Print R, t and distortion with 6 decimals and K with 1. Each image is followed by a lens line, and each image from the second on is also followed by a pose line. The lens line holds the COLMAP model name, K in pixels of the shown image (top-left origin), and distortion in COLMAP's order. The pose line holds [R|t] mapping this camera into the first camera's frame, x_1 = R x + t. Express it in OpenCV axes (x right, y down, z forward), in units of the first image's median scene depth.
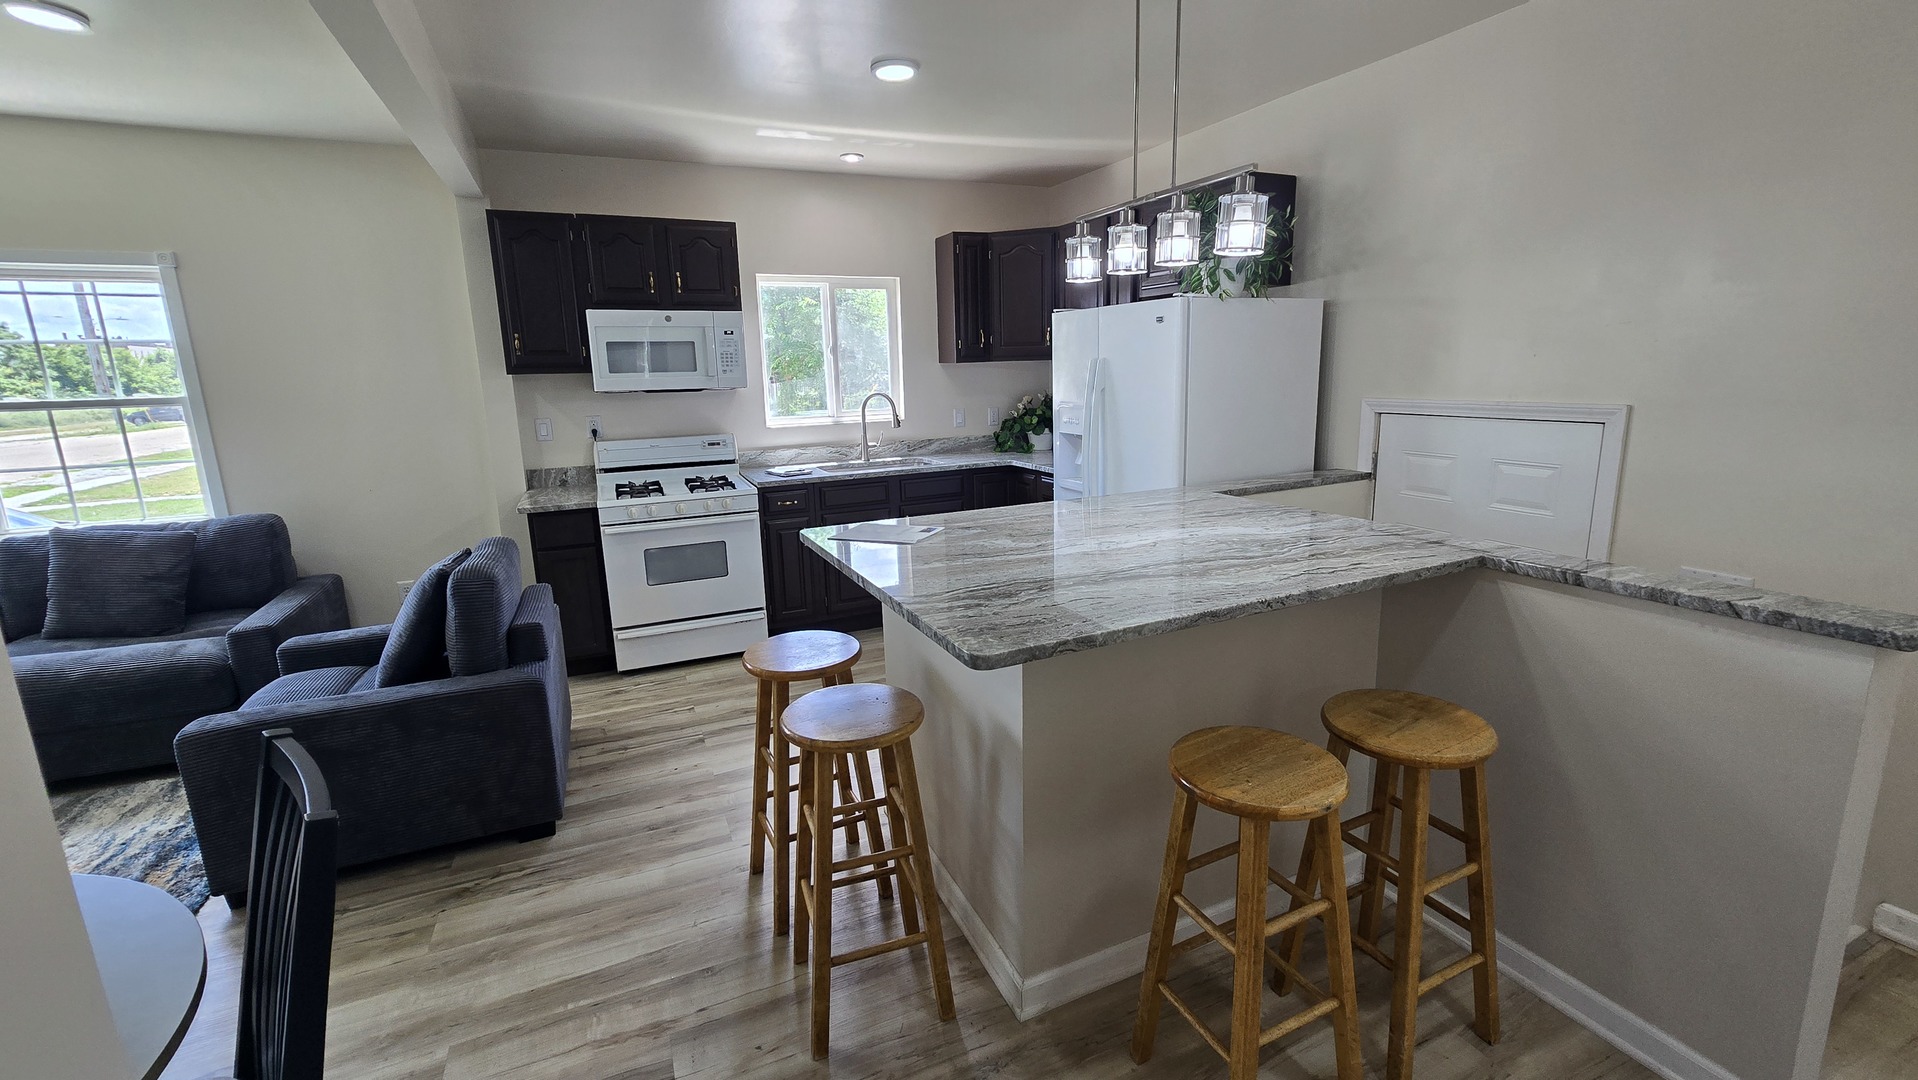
lens RADIAL K [[809.4, 0, 951.2], [0, 809.4, 527.7], [0, 0, 1]] dist [-0.000897, -0.000139]
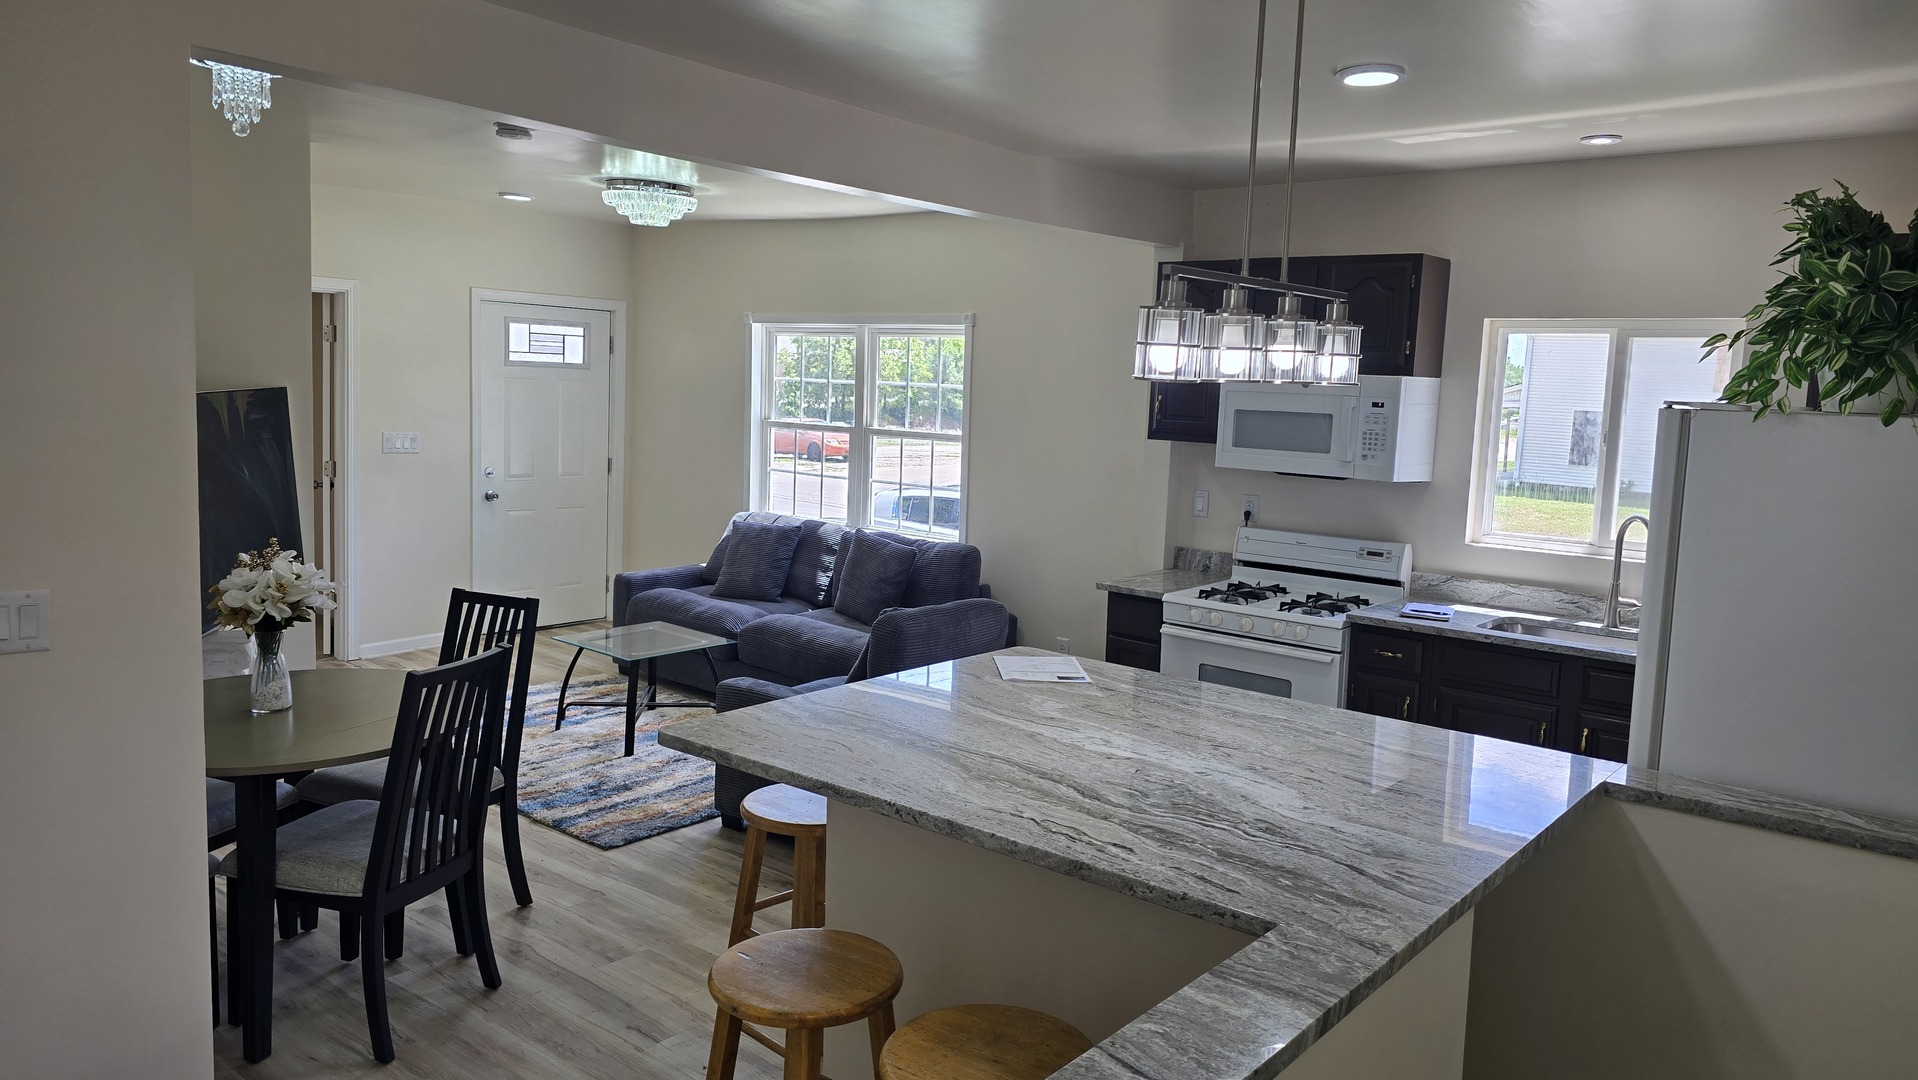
lens RADIAL K [[1267.1, 0, 959.0], [0, 1267.1, 540.0], [0, 0, 1]] dist [0.000807, -0.000276]
pose [[0.442293, 0.151666, -0.883954, 0.588750], [-0.230531, 0.971708, 0.051375, -0.097054], [0.866737, 0.181056, 0.464743, 0.167398]]
